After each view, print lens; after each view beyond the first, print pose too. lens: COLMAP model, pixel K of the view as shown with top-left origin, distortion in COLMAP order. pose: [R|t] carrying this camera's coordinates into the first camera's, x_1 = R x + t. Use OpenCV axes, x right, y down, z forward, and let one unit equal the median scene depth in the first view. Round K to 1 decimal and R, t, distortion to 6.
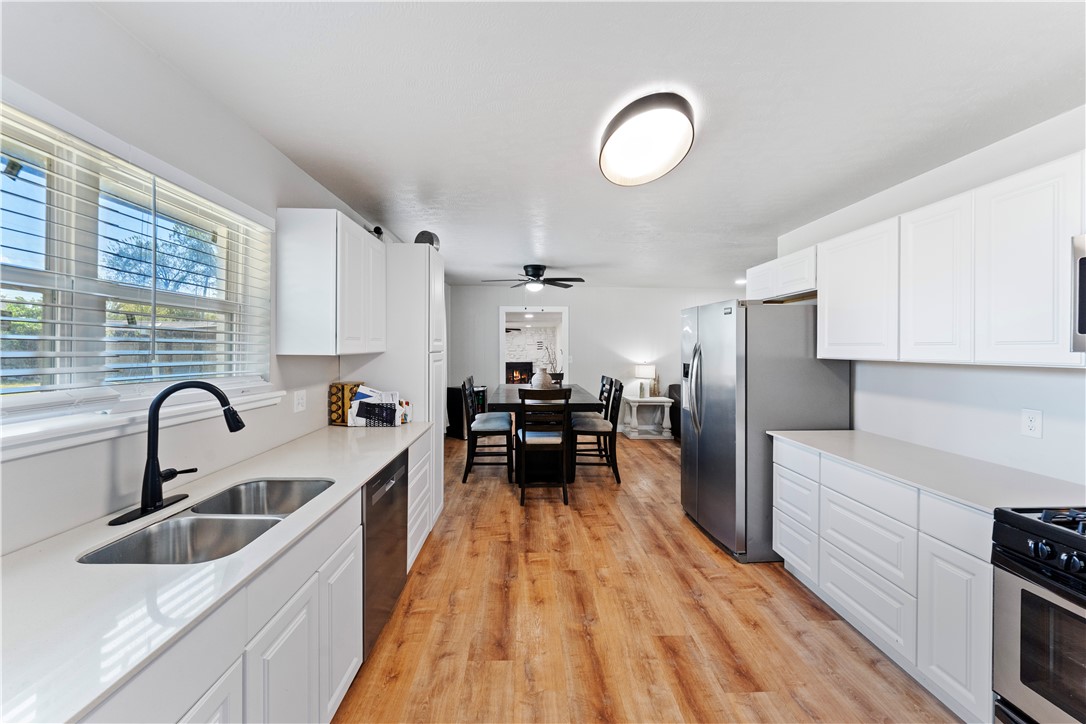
lens RADIAL K [[439.1, 0, 538.9], [0, 439.1, 349.5], [0, 0, 1]] dist [-0.000839, 0.000468]
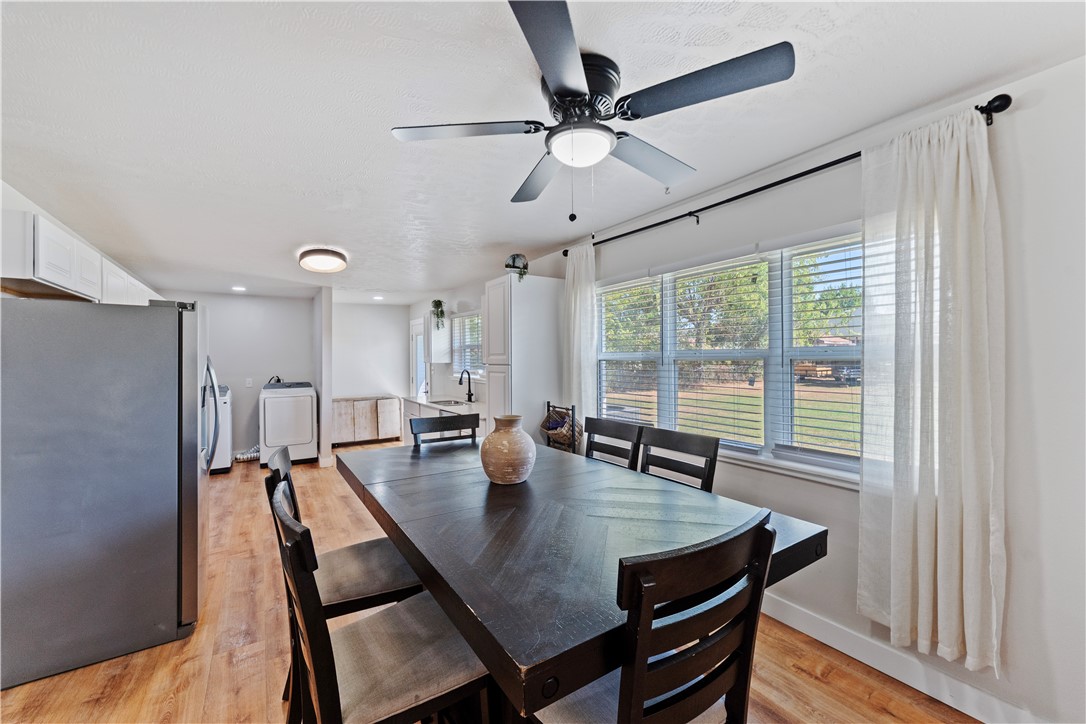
lens RADIAL K [[439.1, 0, 543.9], [0, 439.1, 357.6], [0, 0, 1]] dist [-0.000839, 0.000468]
pose [[-0.853740, 0.002899, -0.520691, 0.303459], [0.003401, 0.999994, -0.000007, -0.014202], [0.520688, -0.001777, -0.853745, 2.339302]]
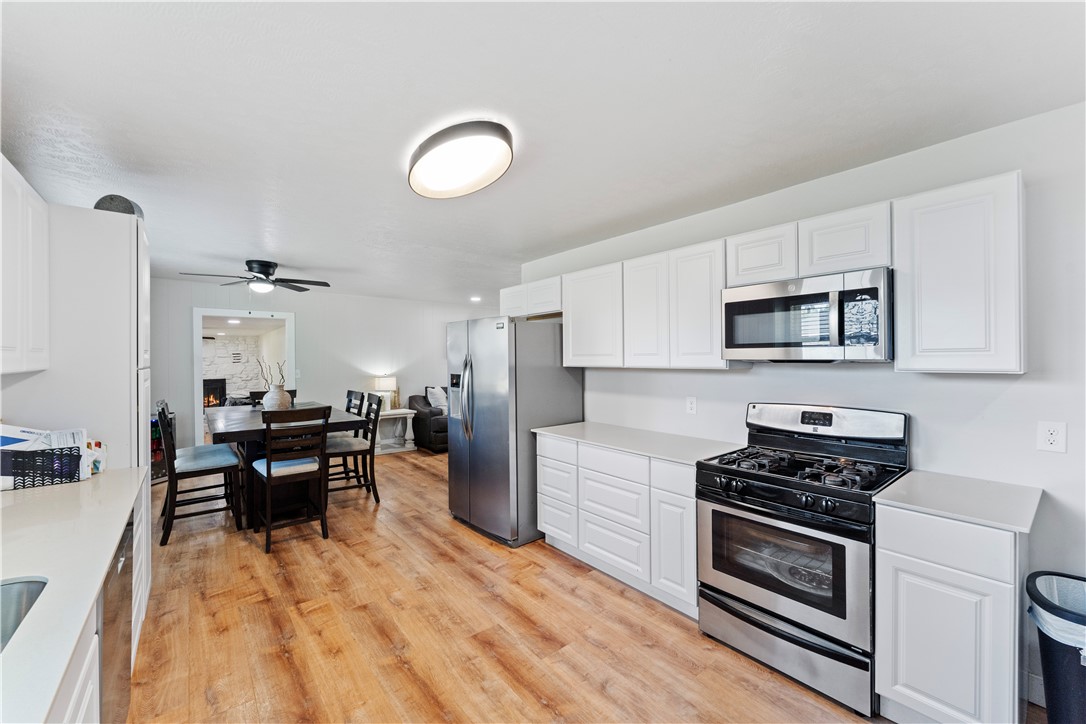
lens RADIAL K [[439.1, 0, 538.1], [0, 439.1, 356.7], [0, 0, 1]] dist [-0.000839, 0.000468]
pose [[0.801982, -0.006052, 0.597318, -0.166335], [0.011838, 0.999913, -0.005763, -0.001280], [-0.597231, 0.011693, 0.801984, 0.048207]]
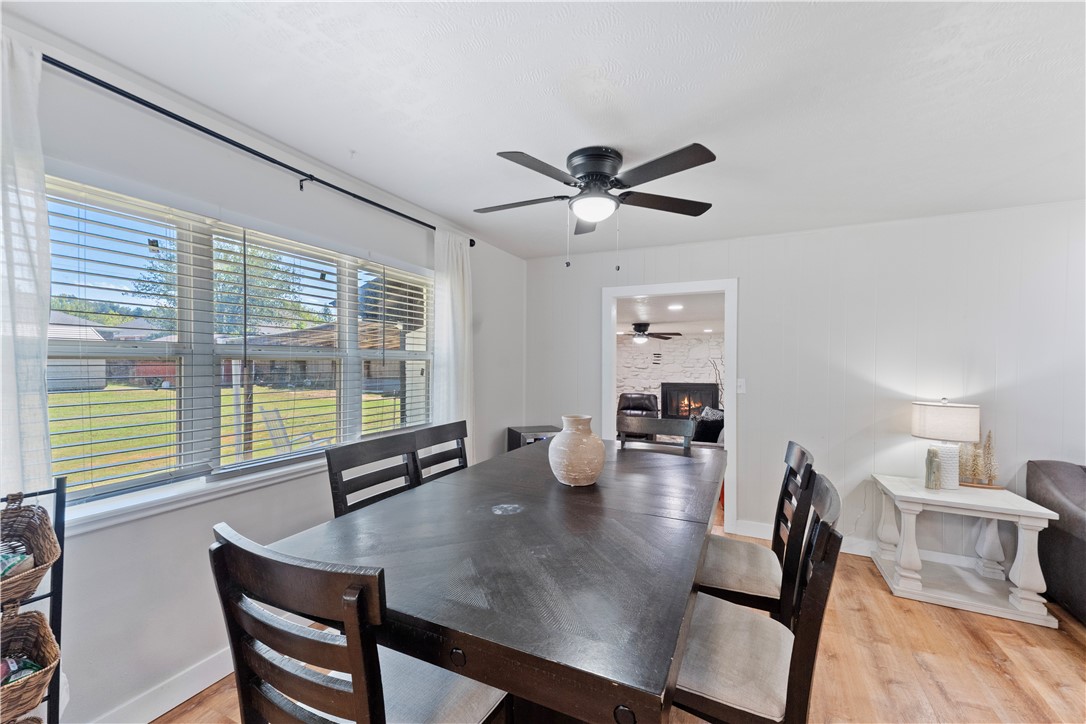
lens RADIAL K [[439.1, 0, 536.4], [0, 439.1, 363.0], [0, 0, 1]] dist [-0.000839, 0.000468]
pose [[0.884899, 0.004428, -0.465762, 0.249222], [-0.006180, 0.999978, -0.002235, -0.000301], [0.465742, 0.004856, 0.884907, 1.187465]]
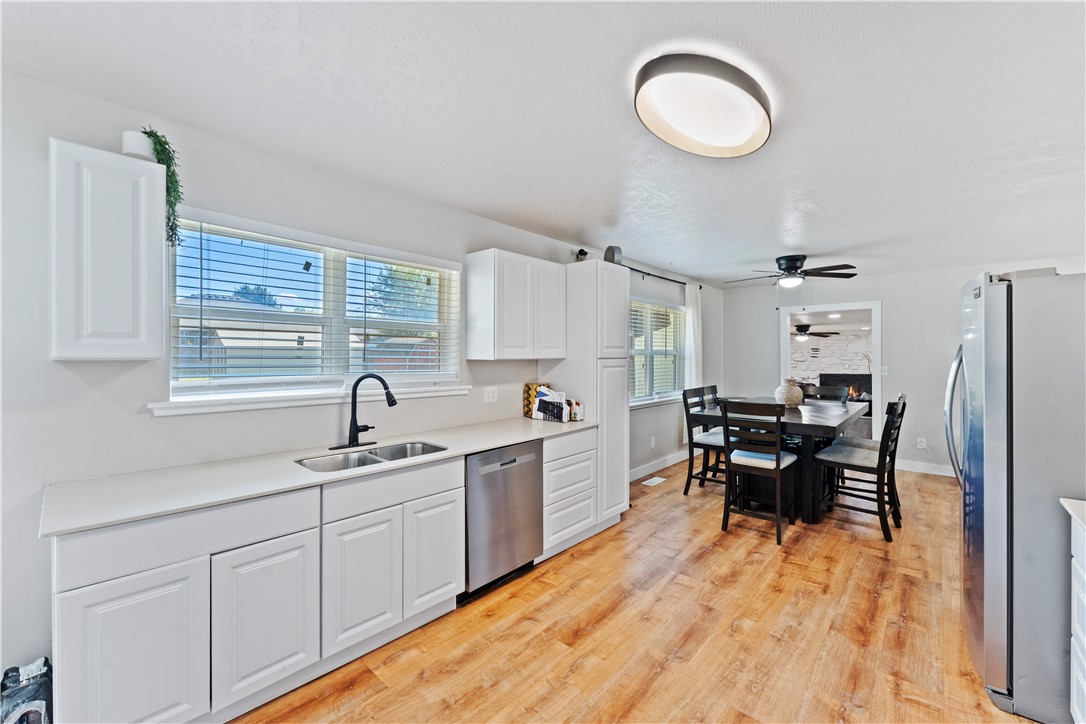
lens RADIAL K [[439.1, 0, 539.2], [0, 439.1, 356.8], [0, 0, 1]] dist [-0.000839, 0.000468]
pose [[0.720892, -0.000660, -0.693047, 0.427839], [-0.001816, 0.999994, -0.002841, 0.005430], [0.693045, 0.003307, 0.720887, 0.125335]]
